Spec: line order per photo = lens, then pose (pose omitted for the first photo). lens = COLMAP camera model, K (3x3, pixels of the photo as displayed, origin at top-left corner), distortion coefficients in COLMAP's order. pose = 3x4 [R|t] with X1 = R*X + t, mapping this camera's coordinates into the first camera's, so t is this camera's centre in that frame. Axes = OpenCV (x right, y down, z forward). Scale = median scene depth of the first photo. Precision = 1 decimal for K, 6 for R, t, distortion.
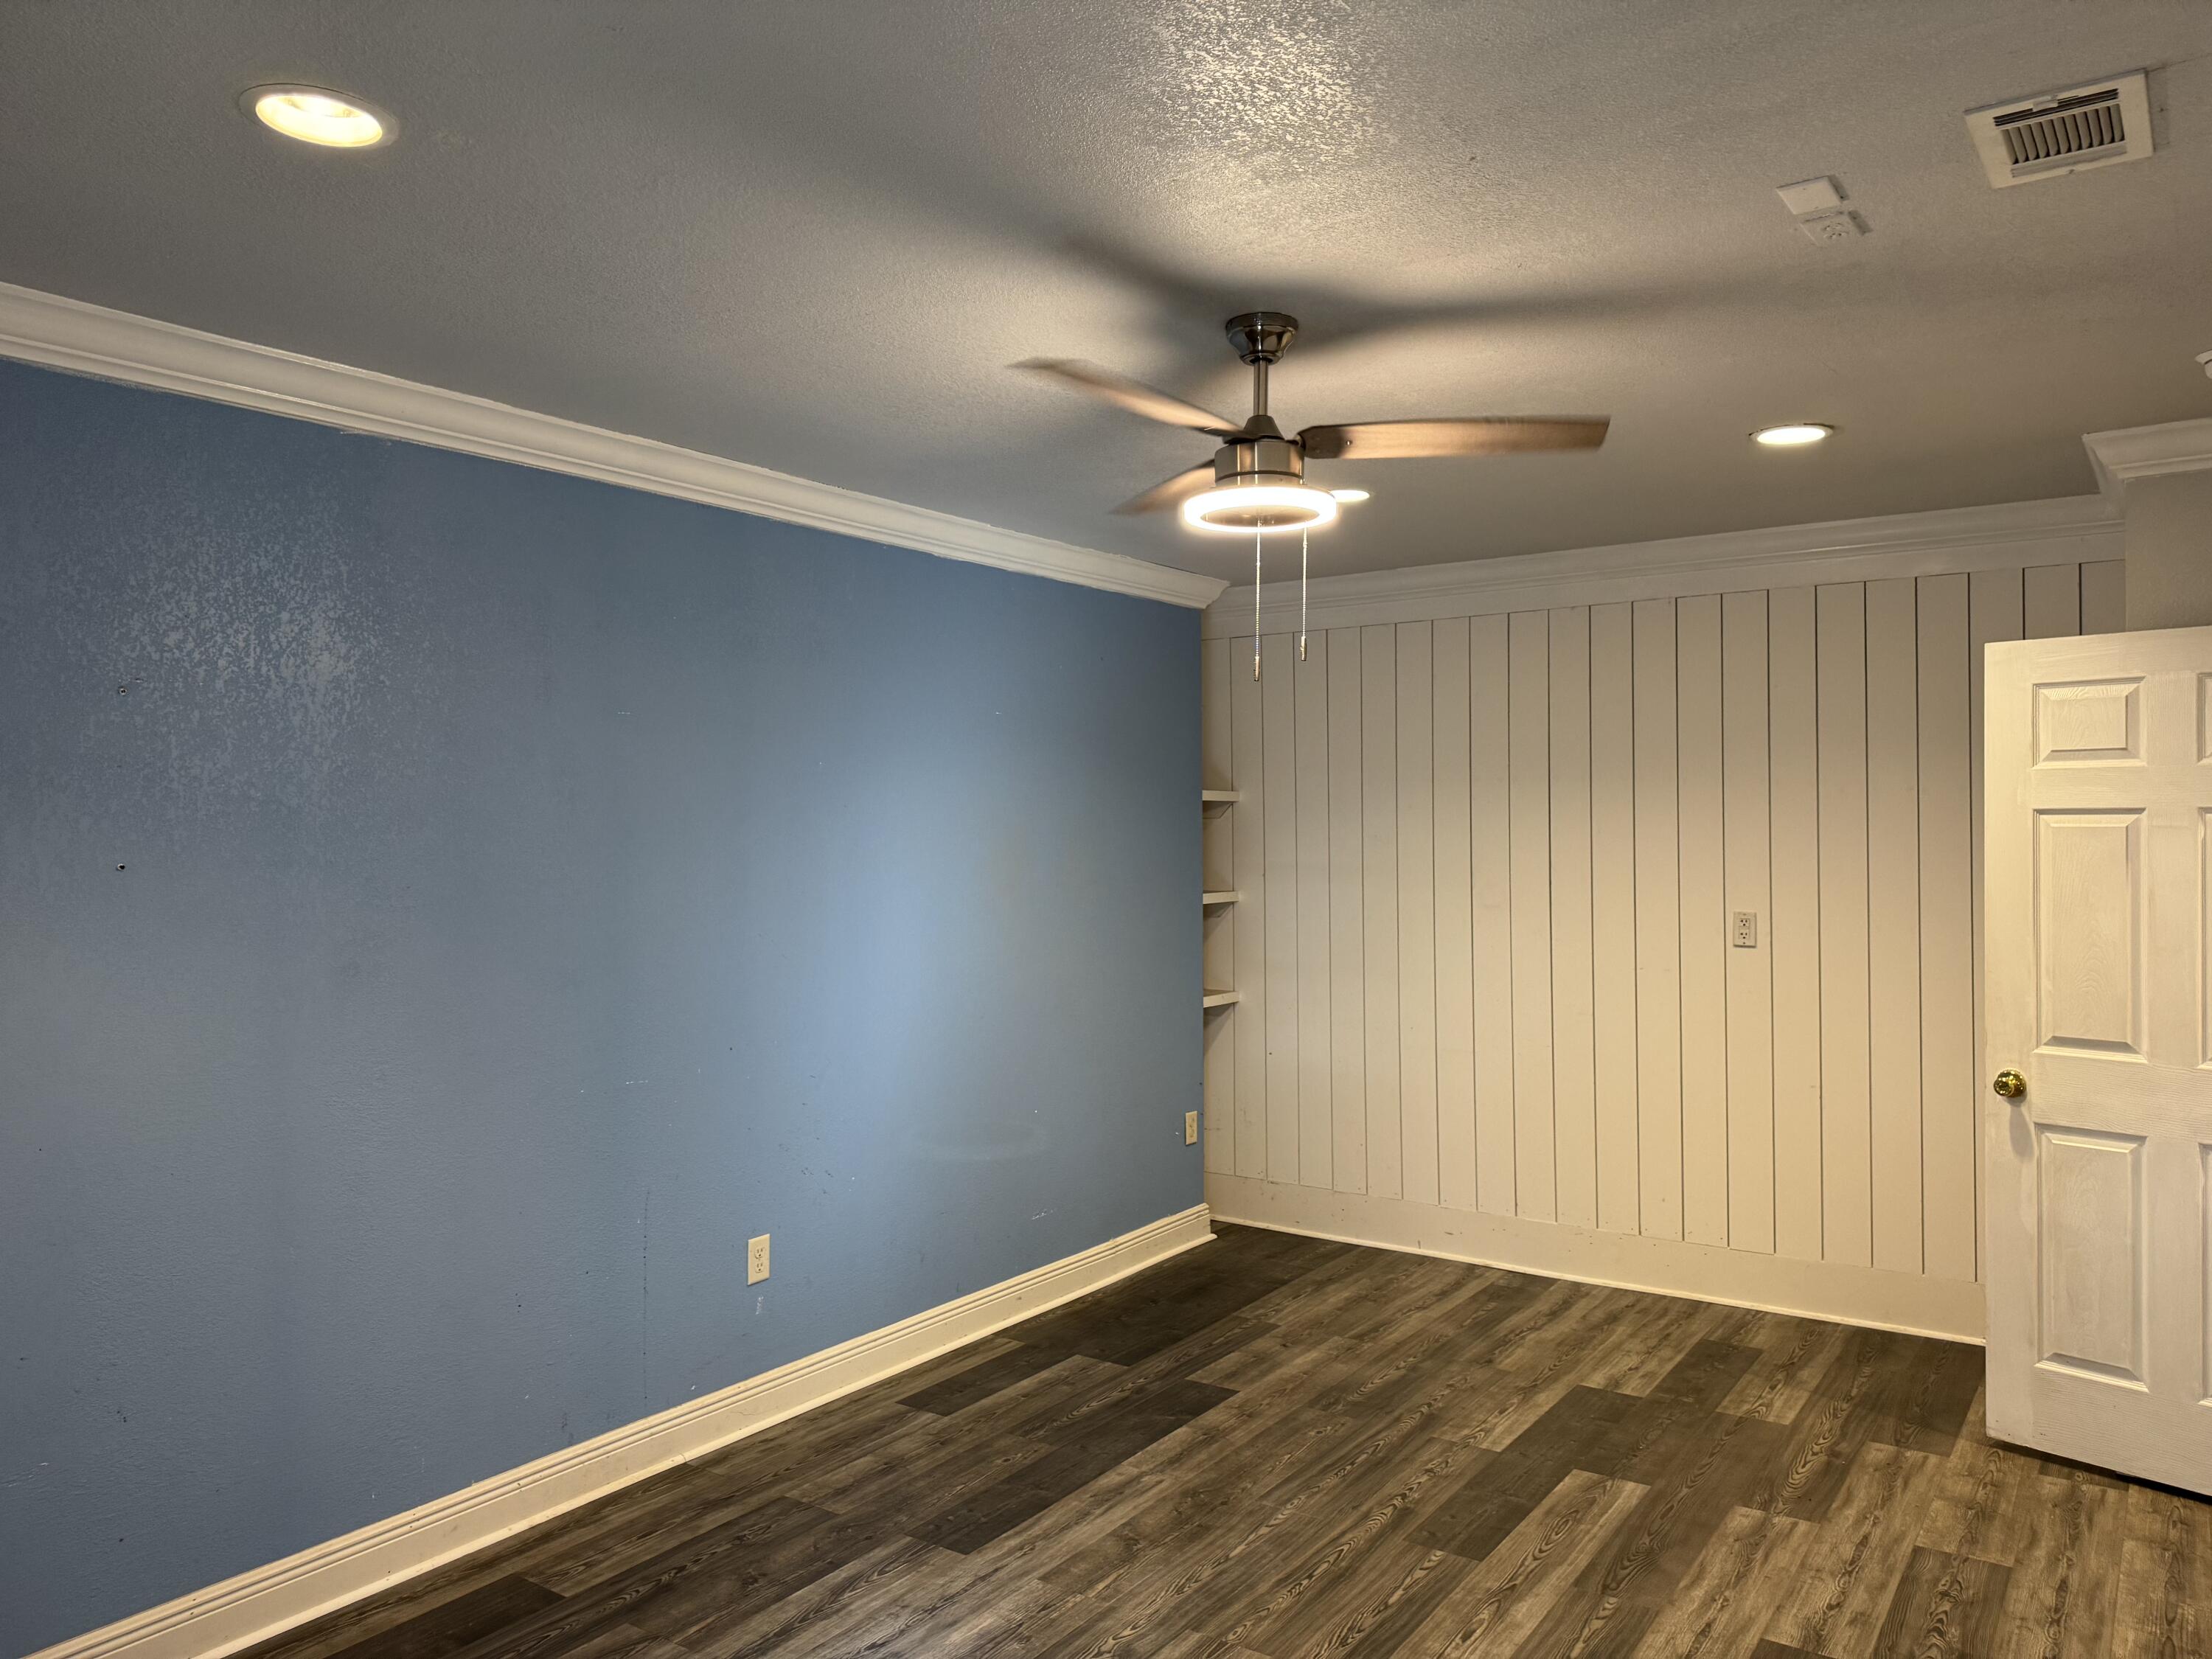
lens RADIAL K [[1563.9, 0, 1106.0], [0, 1563.9, 829.5], [0, 0, 1]] dist [0.001547, -0.001257]
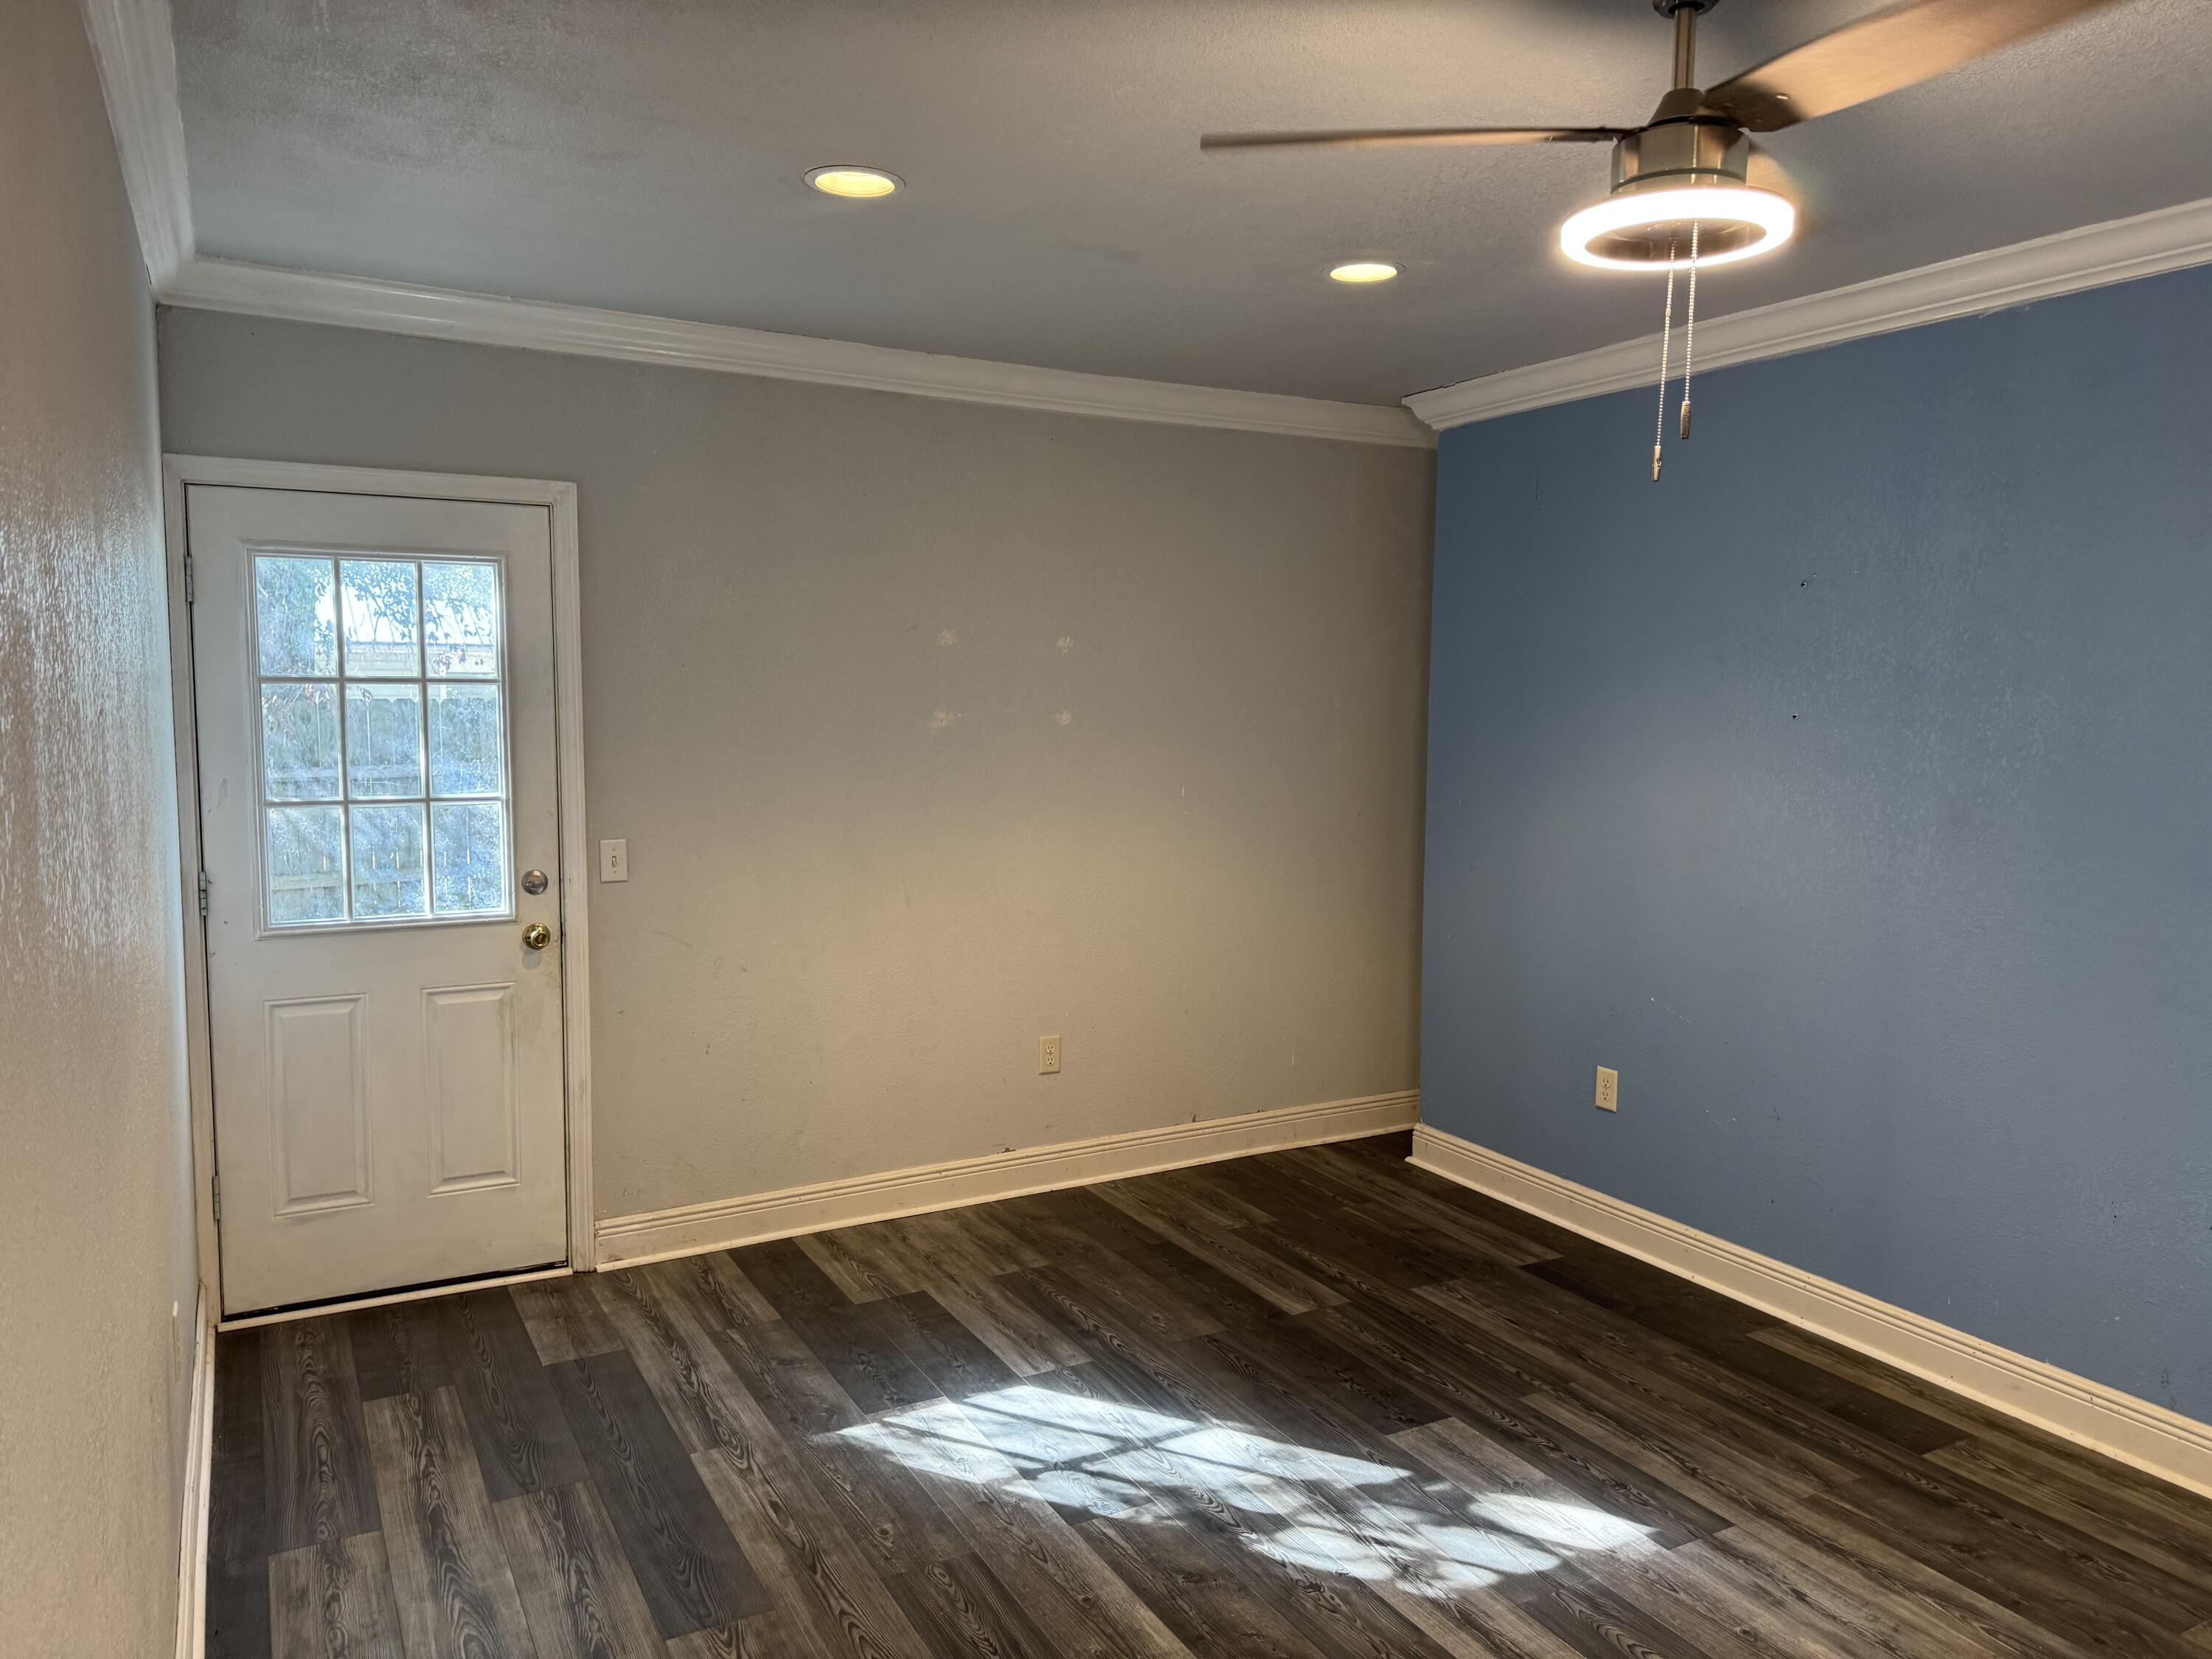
lens RADIAL K [[1563.9, 0, 1106.0], [0, 1563.9, 829.5], [0, 0, 1]] dist [0.001547, -0.001257]
pose [[-0.448172, 0.085126, -0.889885, 0.759891], [-0.007032, 0.995089, 0.098732, -0.007353], [0.893920, 0.050507, -0.445373, 0.964472]]
